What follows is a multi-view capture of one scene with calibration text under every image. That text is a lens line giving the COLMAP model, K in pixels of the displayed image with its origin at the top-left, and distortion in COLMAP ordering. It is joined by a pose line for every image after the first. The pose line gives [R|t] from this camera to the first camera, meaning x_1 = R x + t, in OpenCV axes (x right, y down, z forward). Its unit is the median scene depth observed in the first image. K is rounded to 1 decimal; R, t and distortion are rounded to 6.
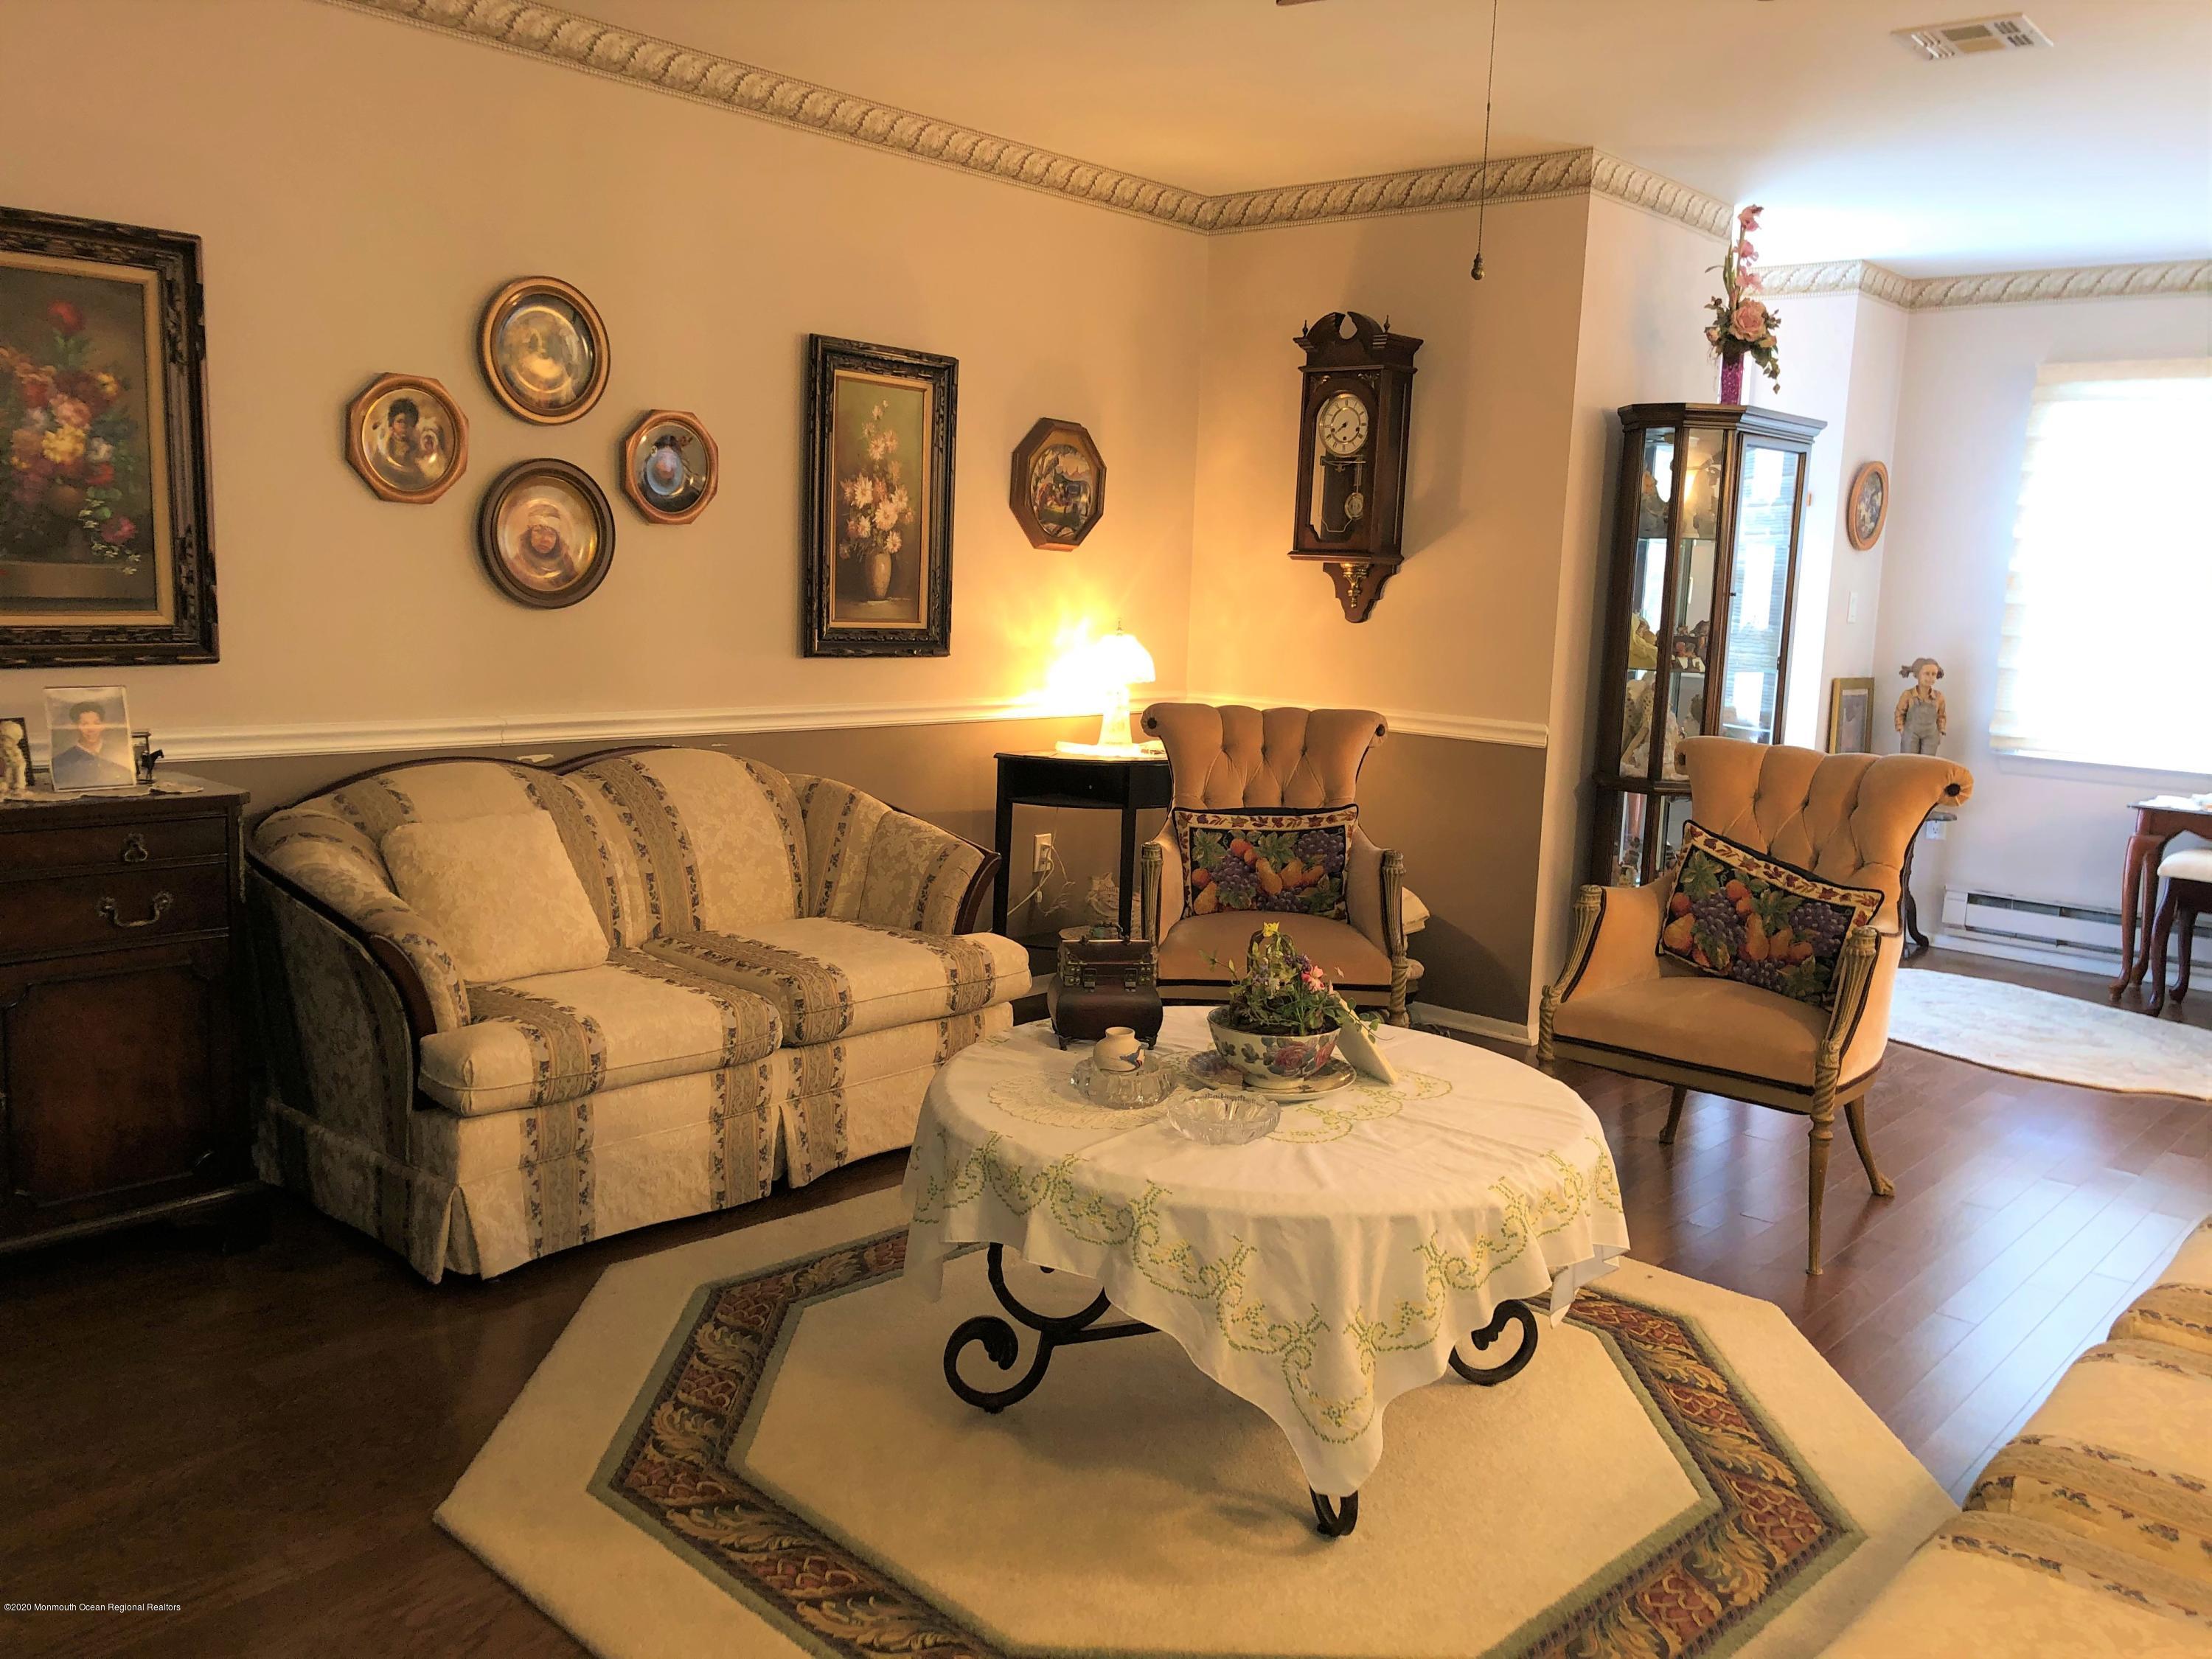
lens RADIAL K [[1841.5, 0, 1103.3], [0, 1841.5, 817.5], [0, 0, 1]] dist [0.019894, 0.013767]
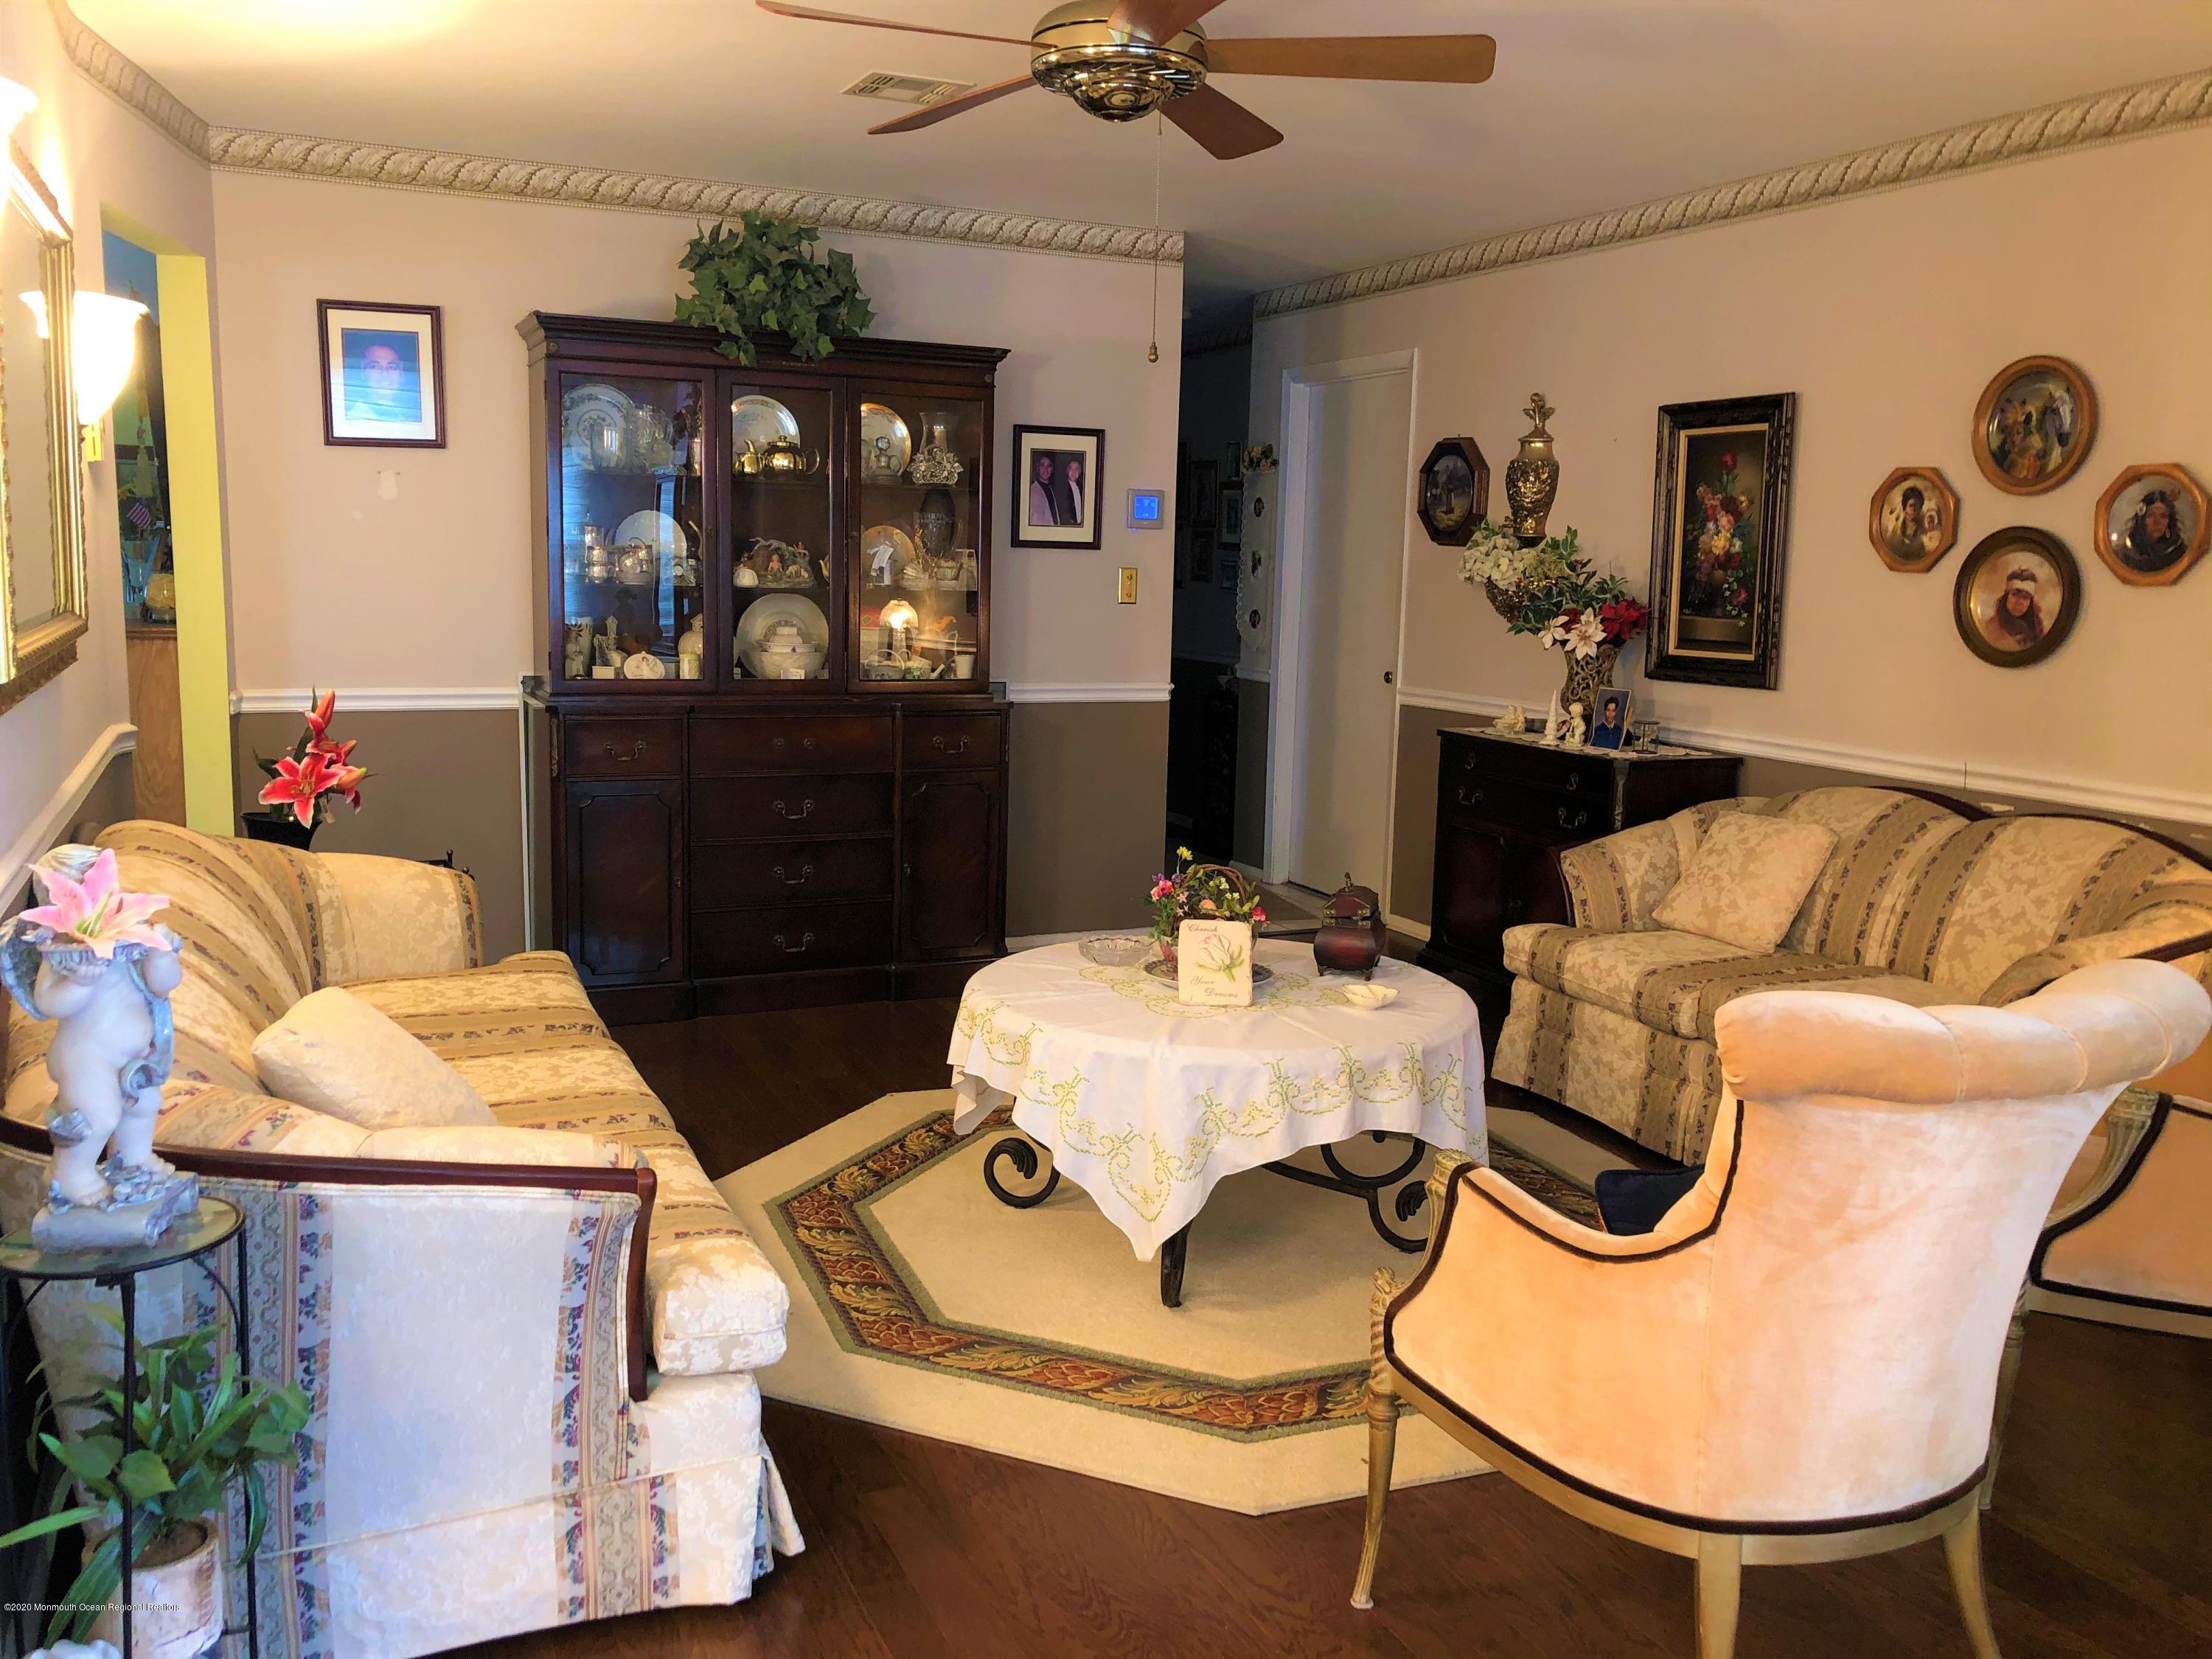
lens RADIAL K [[1841.5, 0, 1102.3], [0, 1841.5, 831.6], [0, 0, 1]] dist [0.019894, 0.013767]
pose [[-0.413003, 0.085359, -0.906721, 0.951048], [-0.170405, 0.970772, 0.169007, -0.121260], [0.894645, 0.224310, -0.386386, 1.037999]]
